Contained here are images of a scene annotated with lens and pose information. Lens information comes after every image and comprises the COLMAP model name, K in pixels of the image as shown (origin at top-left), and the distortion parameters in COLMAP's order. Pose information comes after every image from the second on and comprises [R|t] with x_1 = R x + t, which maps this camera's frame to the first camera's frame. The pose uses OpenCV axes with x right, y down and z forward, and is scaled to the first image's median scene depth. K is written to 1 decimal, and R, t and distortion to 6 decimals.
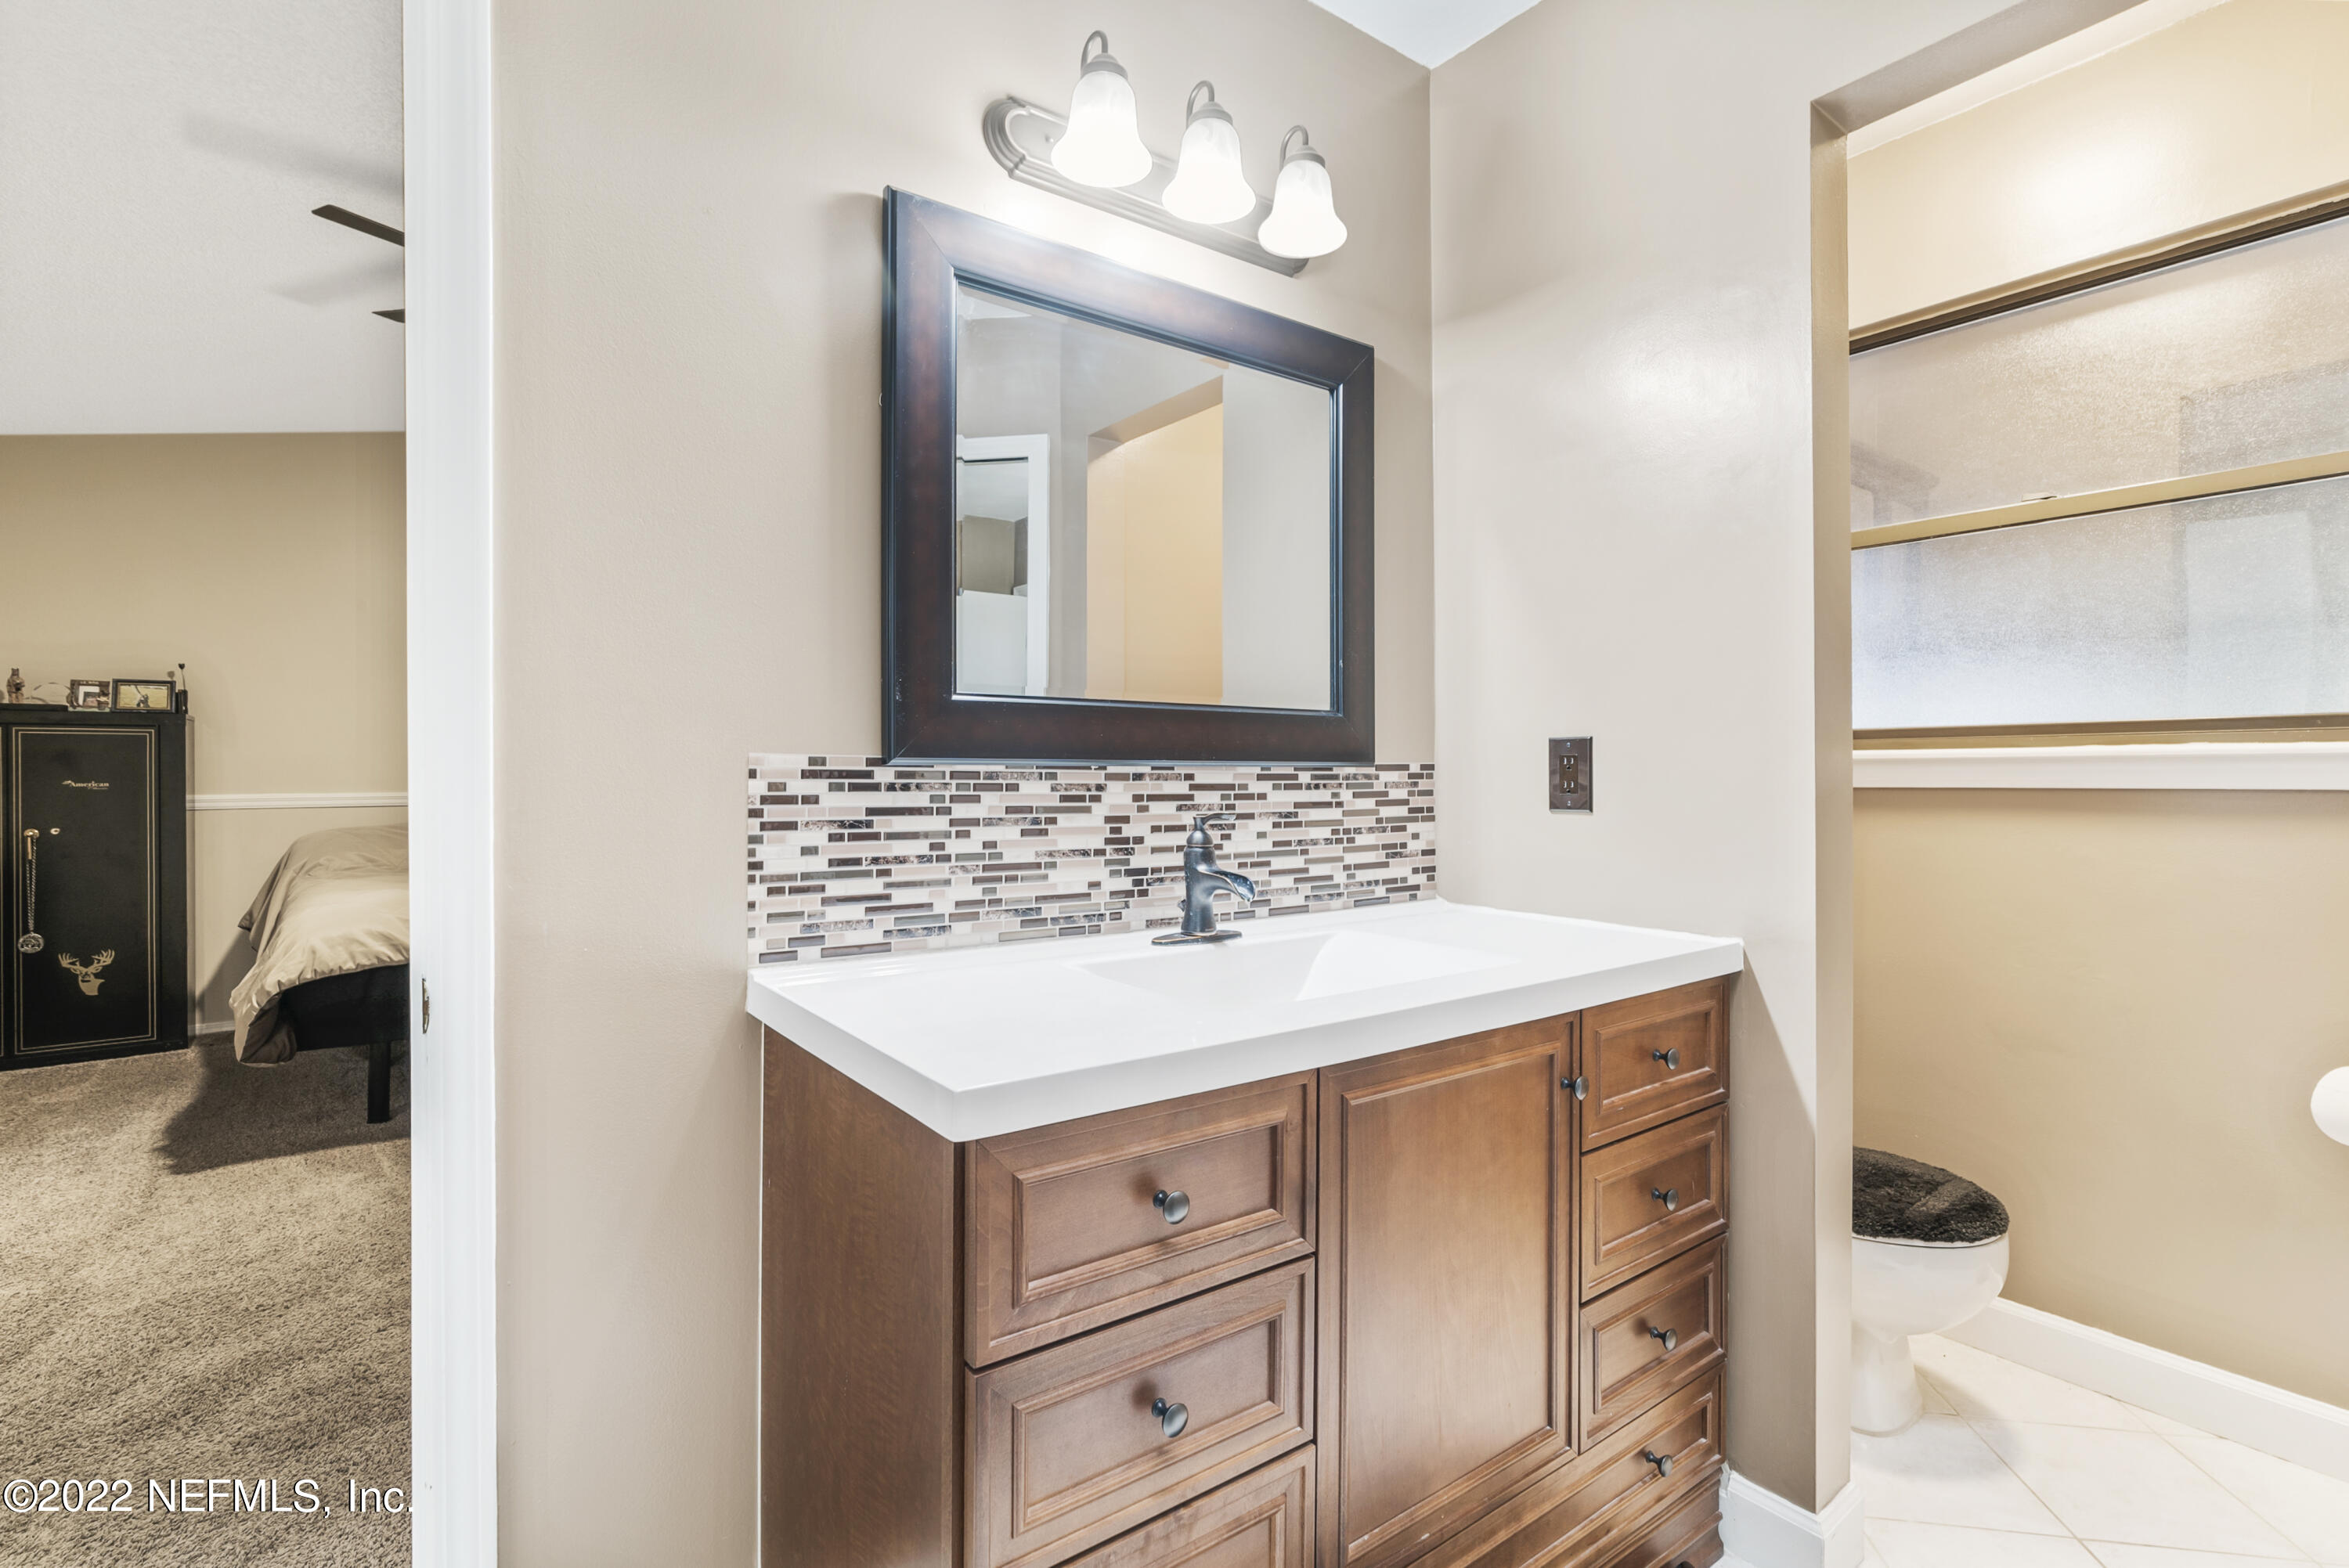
lens RADIAL K [[1088.1, 0, 1168.5], [0, 1088.1, 770.7], [0, 0, 1]] dist [-0.003299, 0.000367]
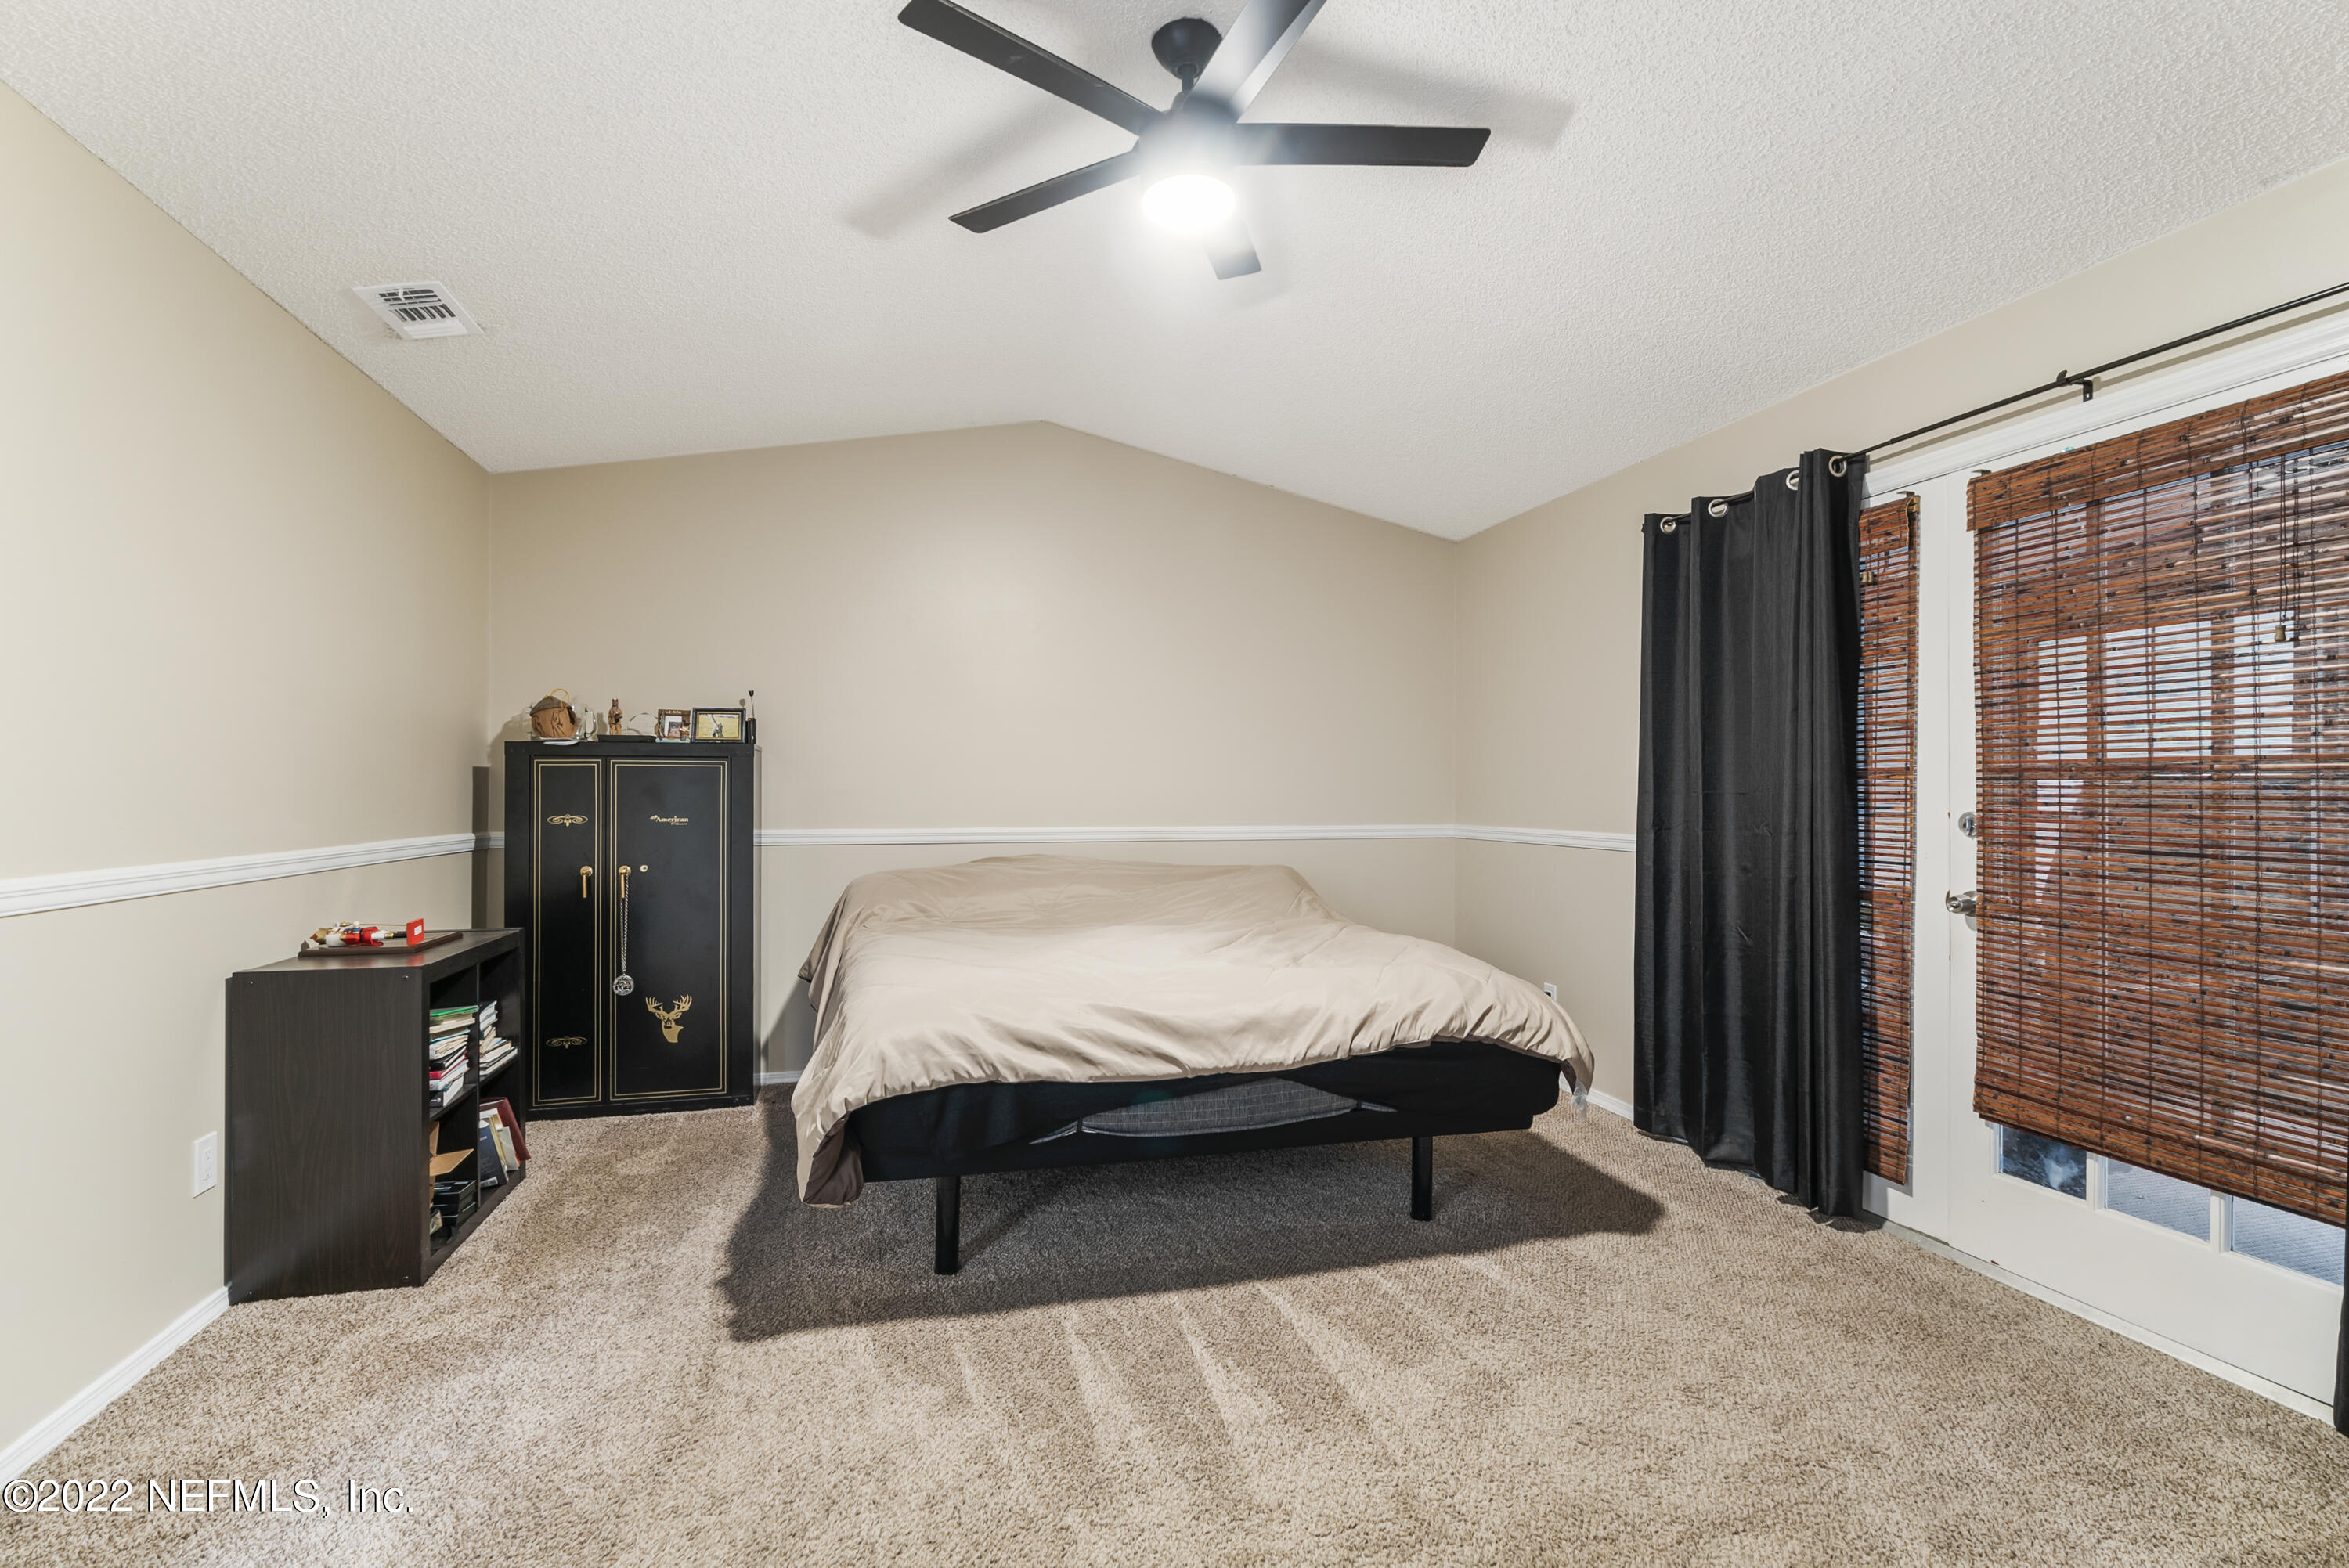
lens RADIAL K [[1066.1, 0, 1174.5], [0, 1066.1, 784.0], [0, 0, 1]] dist [-0.003814, 0.000885]
pose [[0.934141, 0.003241, -0.356890, -0.252658], [-0.004717, 0.999984, -0.003265, -0.017366], [0.356874, 0.004734, 0.934141, 0.286985]]
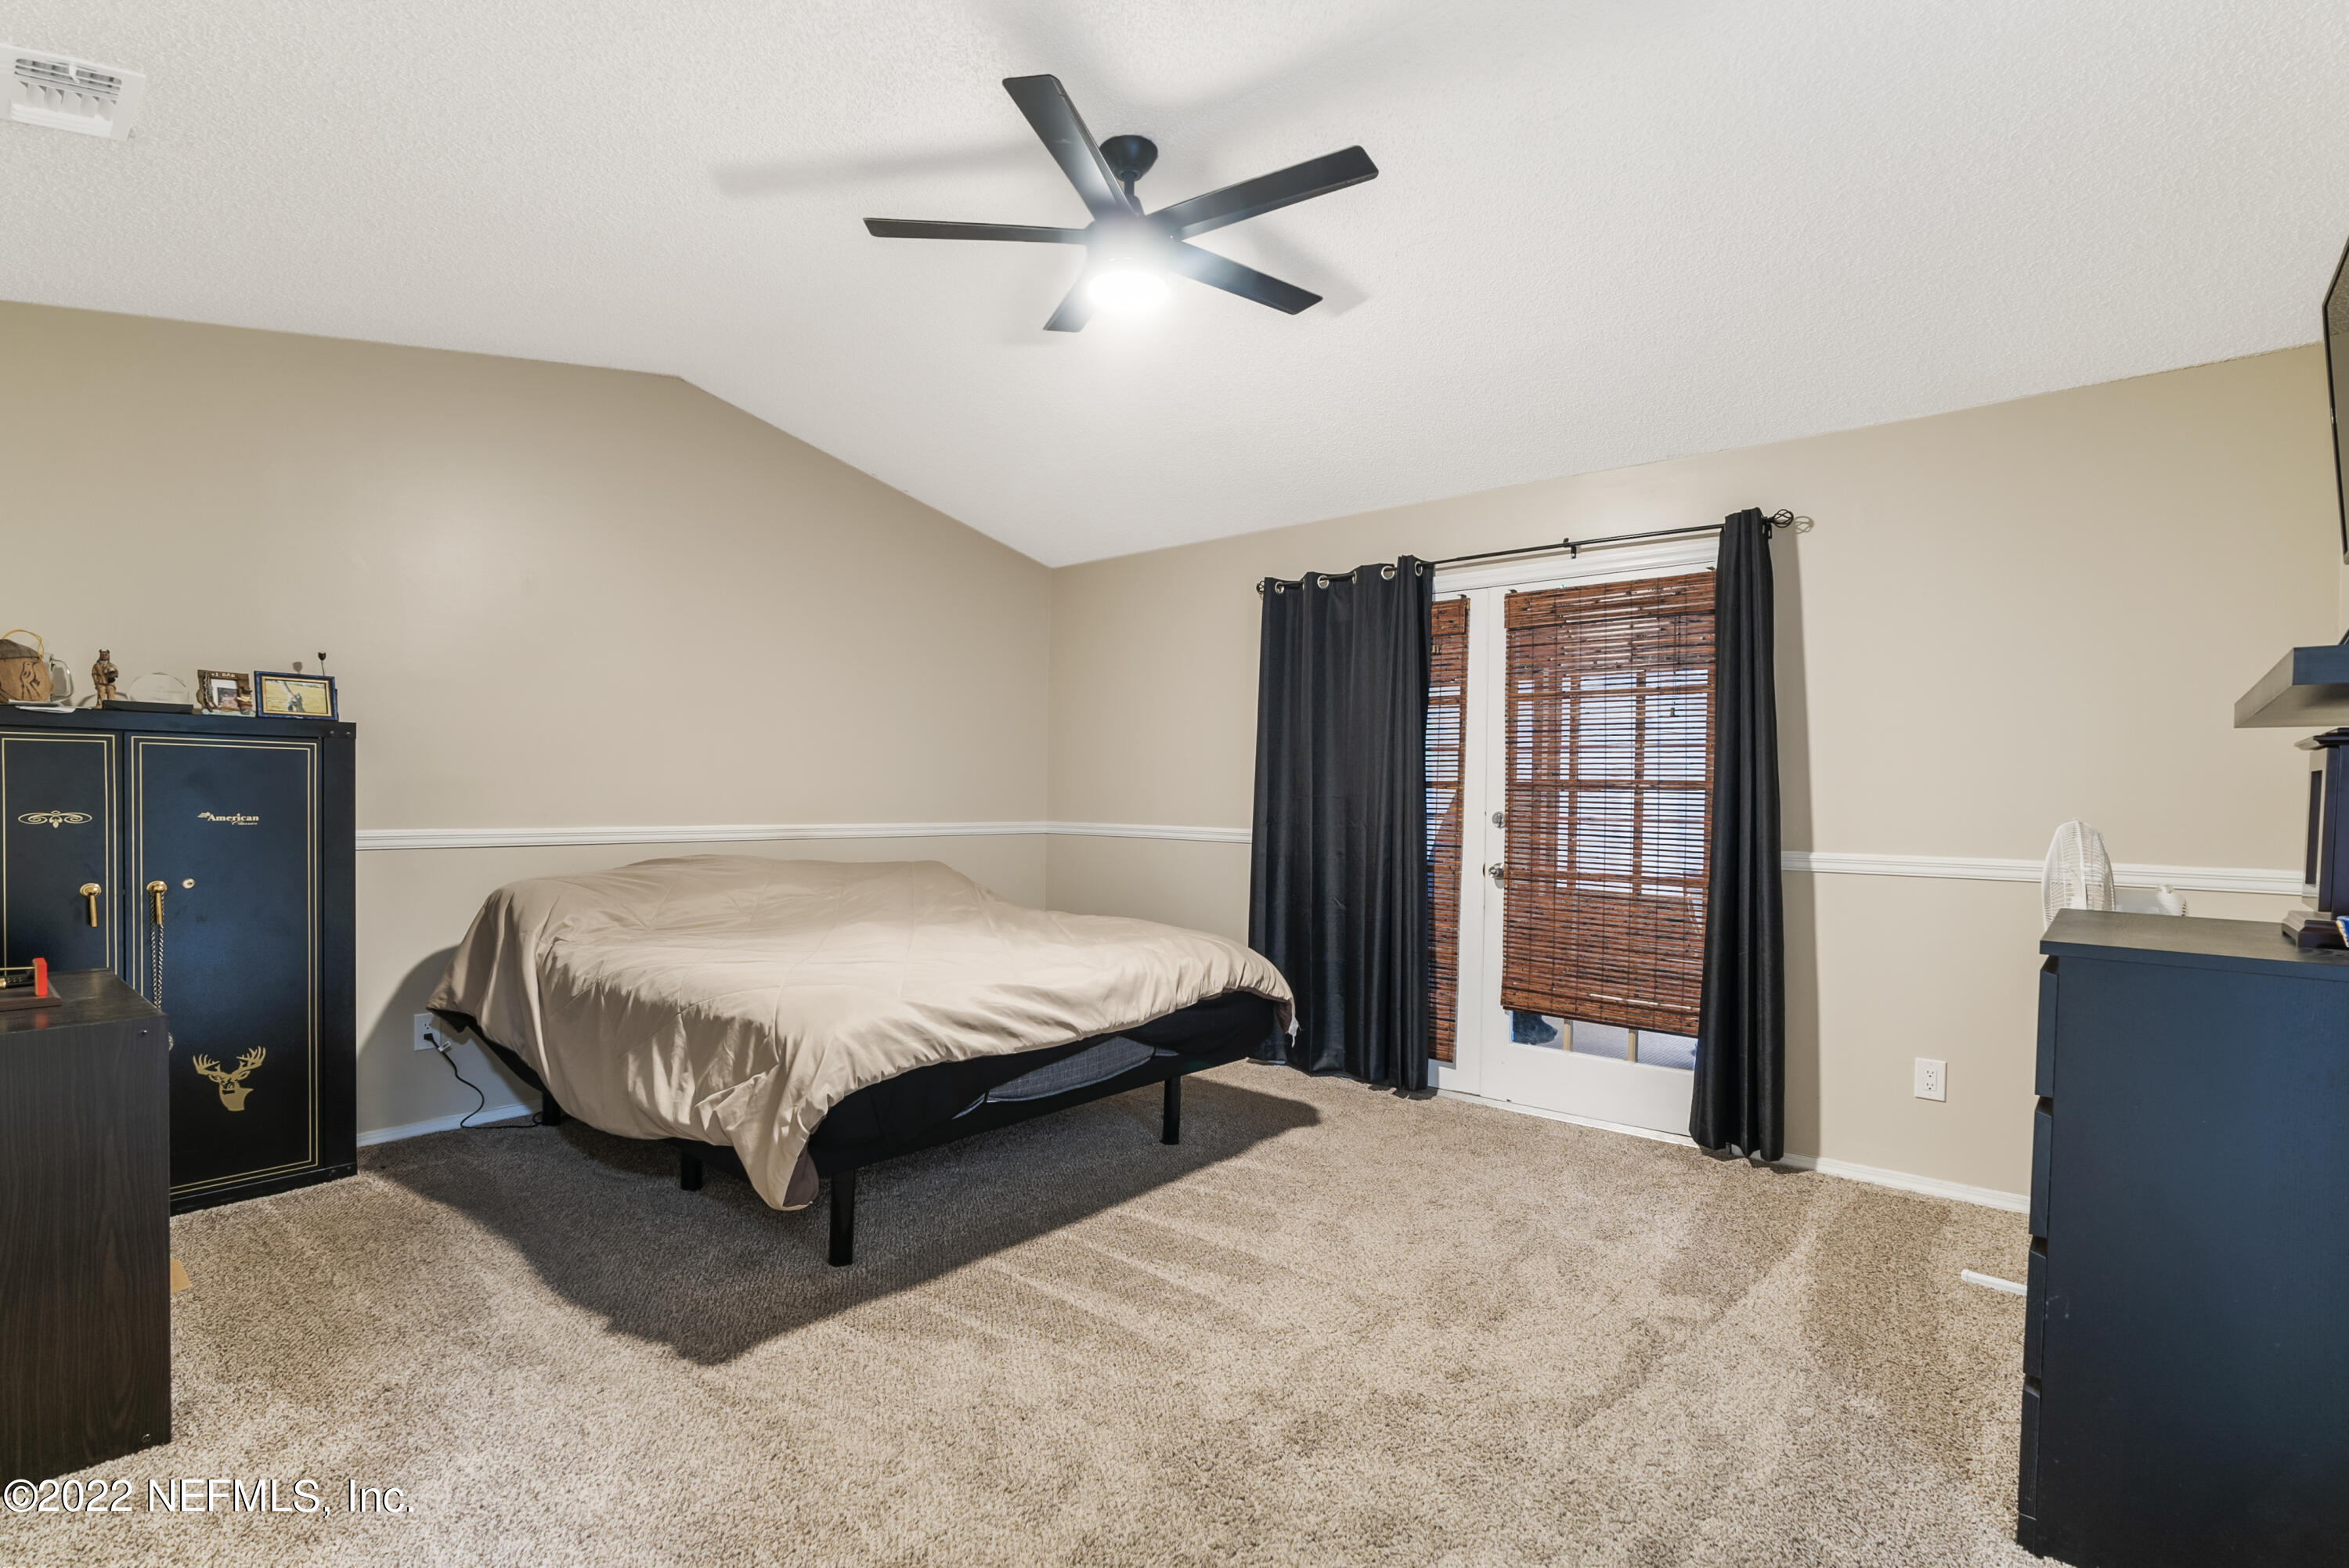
lens RADIAL K [[1102.7, 0, 1162.3], [0, 1102.7, 801.3], [0, 0, 1]] dist [-0.005206, 0.000612]
pose [[0.970053, 0.017424, 0.242267, -0.576032], [-0.020064, 0.999763, 0.008434, -0.016689], [-0.242063, -0.013042, 0.970173, 0.147676]]
